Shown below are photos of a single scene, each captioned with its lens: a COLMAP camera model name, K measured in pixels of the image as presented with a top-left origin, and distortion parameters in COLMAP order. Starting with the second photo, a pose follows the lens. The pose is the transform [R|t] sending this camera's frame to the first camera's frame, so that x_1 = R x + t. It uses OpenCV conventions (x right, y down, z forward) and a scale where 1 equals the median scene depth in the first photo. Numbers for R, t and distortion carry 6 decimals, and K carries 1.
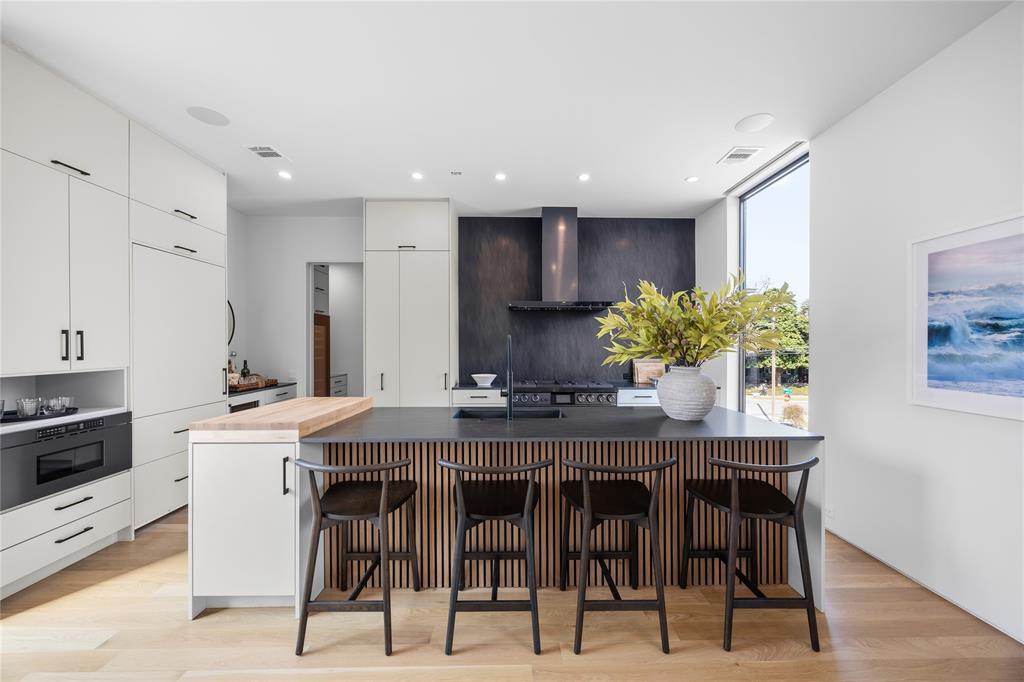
lens RADIAL K [[396.6, 0, 514.8], [0, 396.6, 345.6], [0, 0, 1]] dist [0.010441, 0.000131]
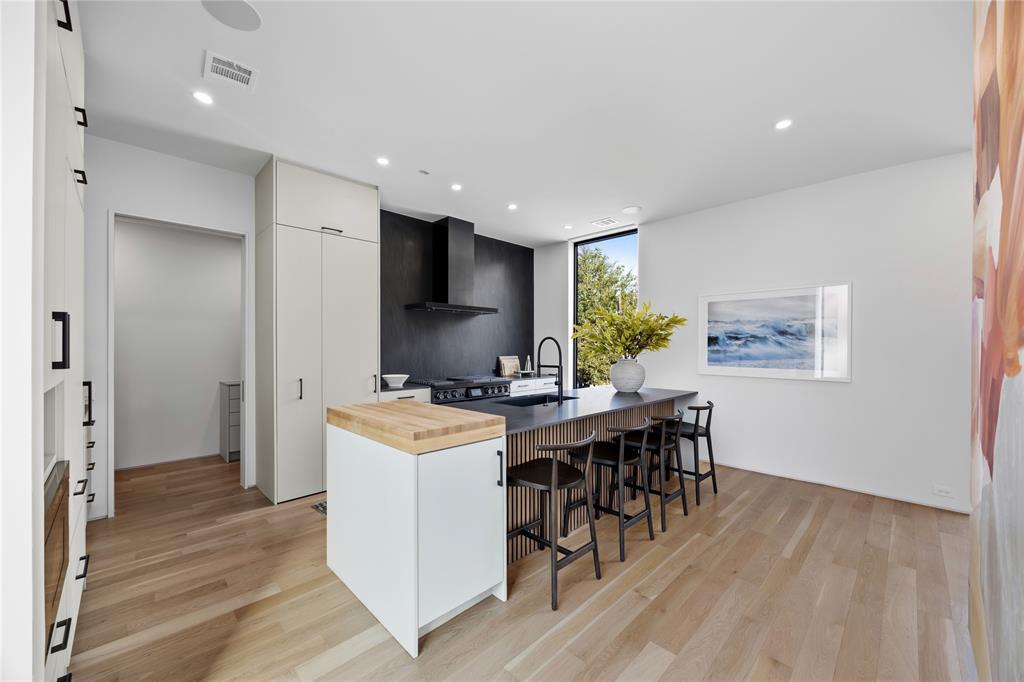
lens RADIAL K [[393.6, 0, 517.3], [0, 393.6, 345.0], [0, 0, 1]] dist [-0.000435, 0.000028]
pose [[0.716863, 0.004272, 0.697201, -0.936708], [-0.001826, 0.999989, -0.004249, 0.004969], [-0.697212, 0.001773, 0.716863, 0.183102]]
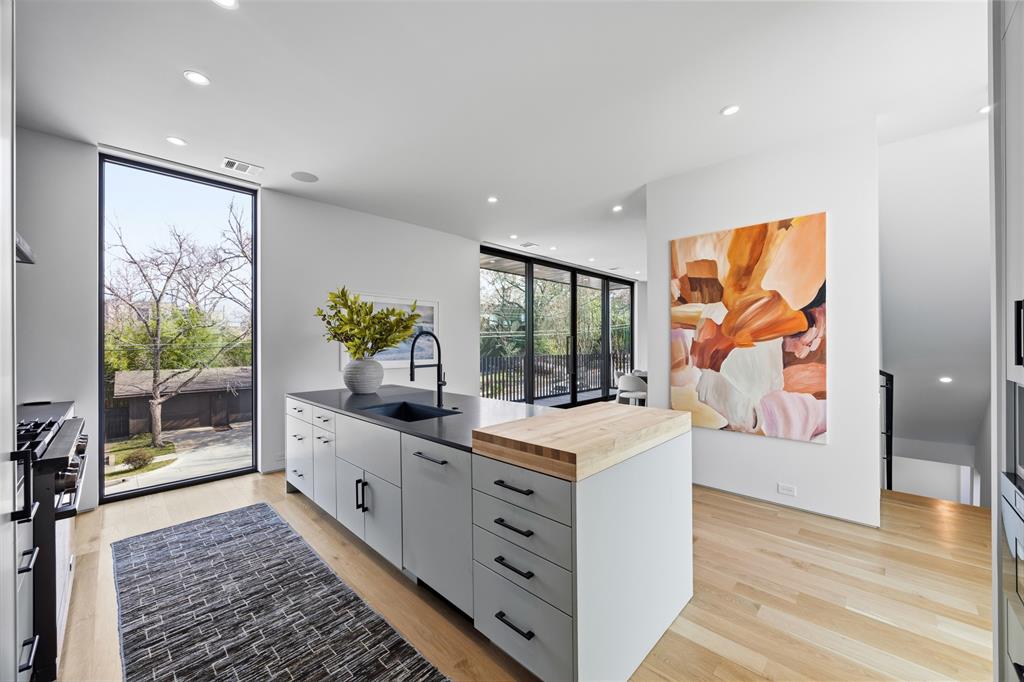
lens RADIAL K [[389.8, 0, 516.6], [0, 389.8, 342.6], [0, 0, 1]] dist [-0.002068, 0.000372]
pose [[-0.711985, 0.004173, 0.702182, -0.904963], [0.004700, 0.999988, -0.001178, 0.007145], [-0.702179, 0.002461, -0.711997, 1.553880]]
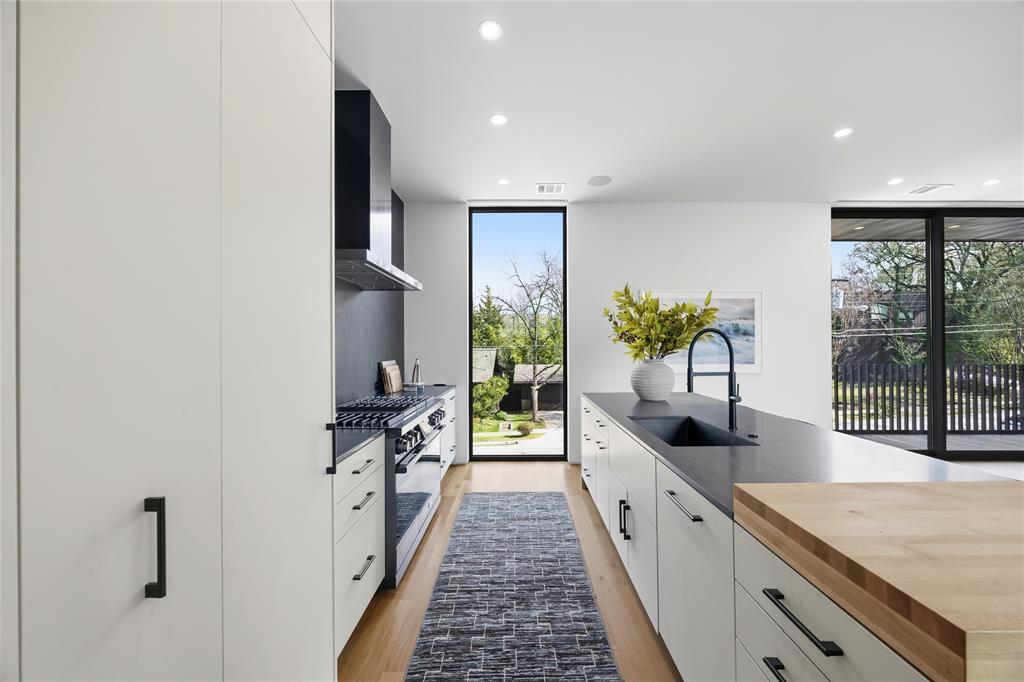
lens RADIAL K [[389.8, 0, 516.6], [0, 389.8, 342.6], [0, 0, 1]] dist [-0.002068, 0.000372]
pose [[0.019177, 0.008358, 0.999781, -0.805840], [0.003957, 0.999957, -0.008435, 0.008298], [-0.999808, 0.004118, 0.019143, 1.364930]]
